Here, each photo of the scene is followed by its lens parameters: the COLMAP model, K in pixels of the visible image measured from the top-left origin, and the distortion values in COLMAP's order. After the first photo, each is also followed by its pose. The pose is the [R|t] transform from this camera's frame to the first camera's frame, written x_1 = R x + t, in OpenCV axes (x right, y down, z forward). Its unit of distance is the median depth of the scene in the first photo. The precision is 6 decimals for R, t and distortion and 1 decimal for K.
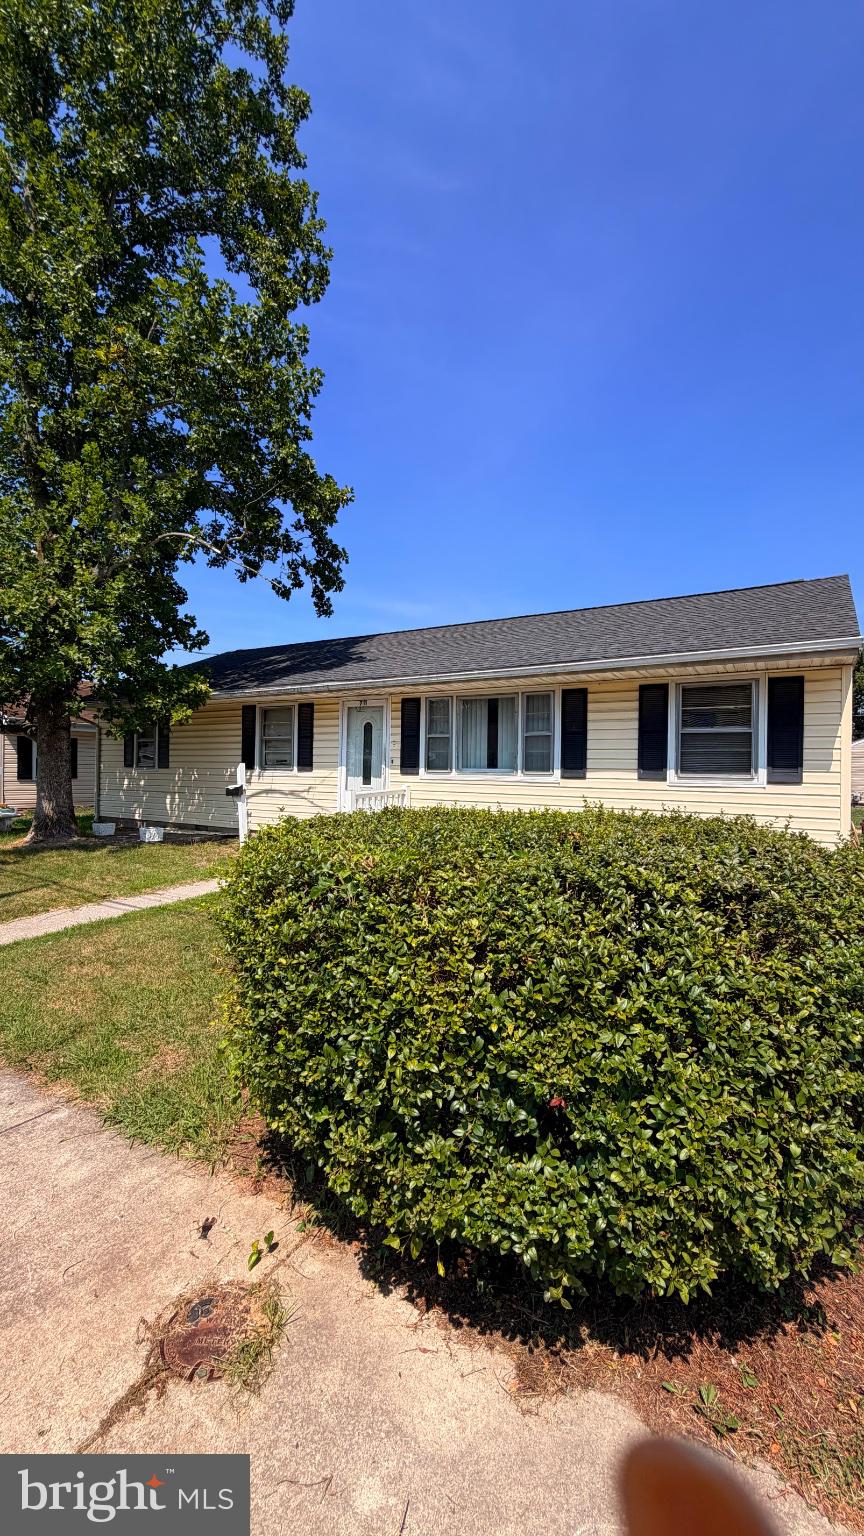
lens RADIAL K [[608.0, 0, 433.6], [0, 608.0, 767.8], [0, 0, 1]] dist [-0.004501, 0.000762]
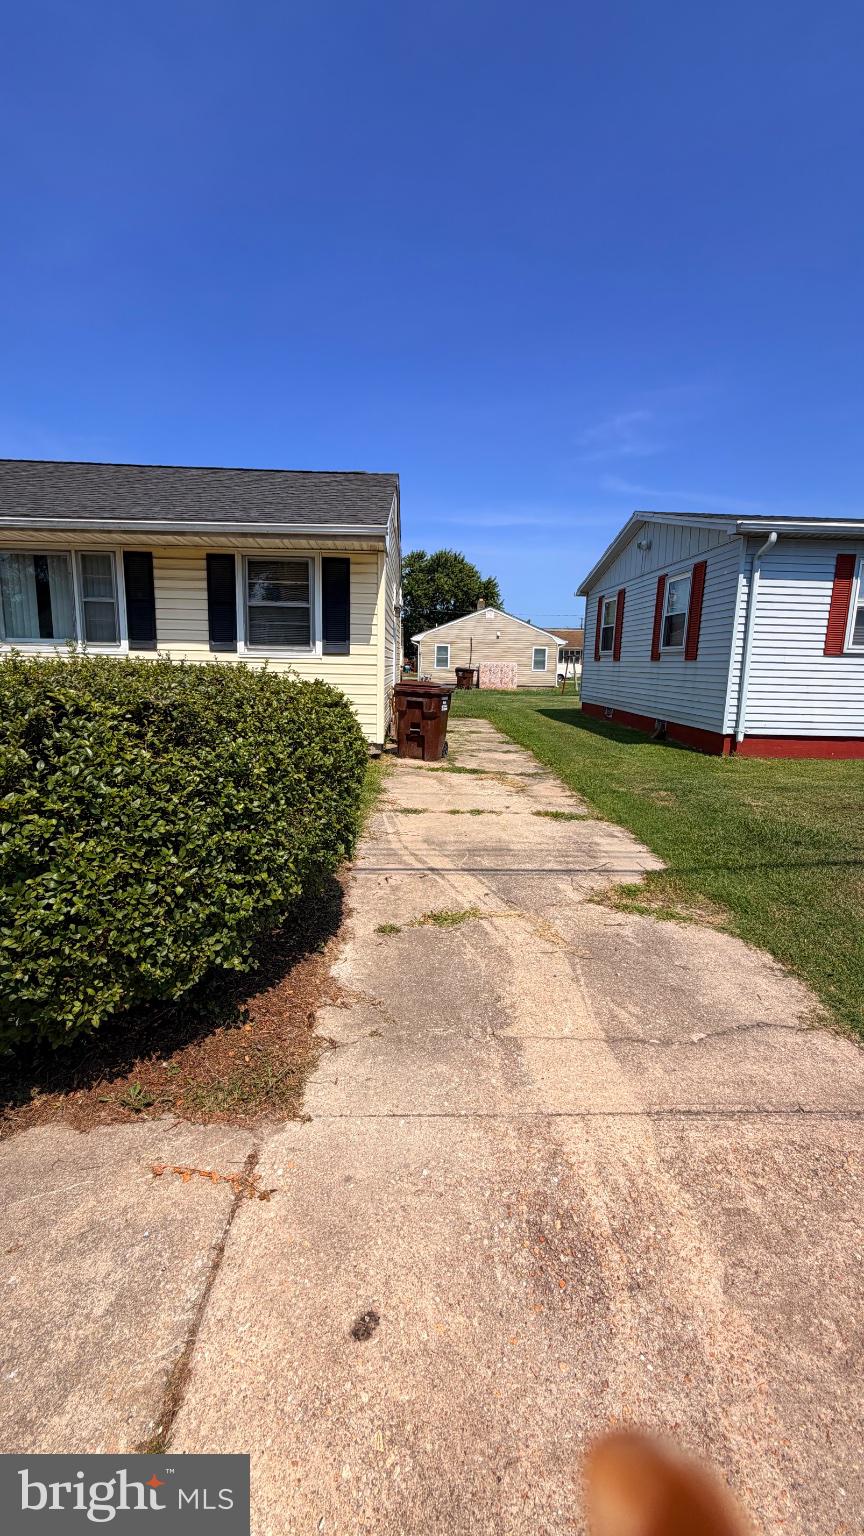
lens RADIAL K [[608.0, 0, 429.6], [0, 608.0, 767.7], [0, 0, 1]] dist [-0.004501, 0.000762]
pose [[0.828790, -0.090621, 0.552173, 0.074377], [-0.011577, 0.983811, 0.178836, 0.029125], [-0.559440, -0.154610, 0.814323, -0.066083]]
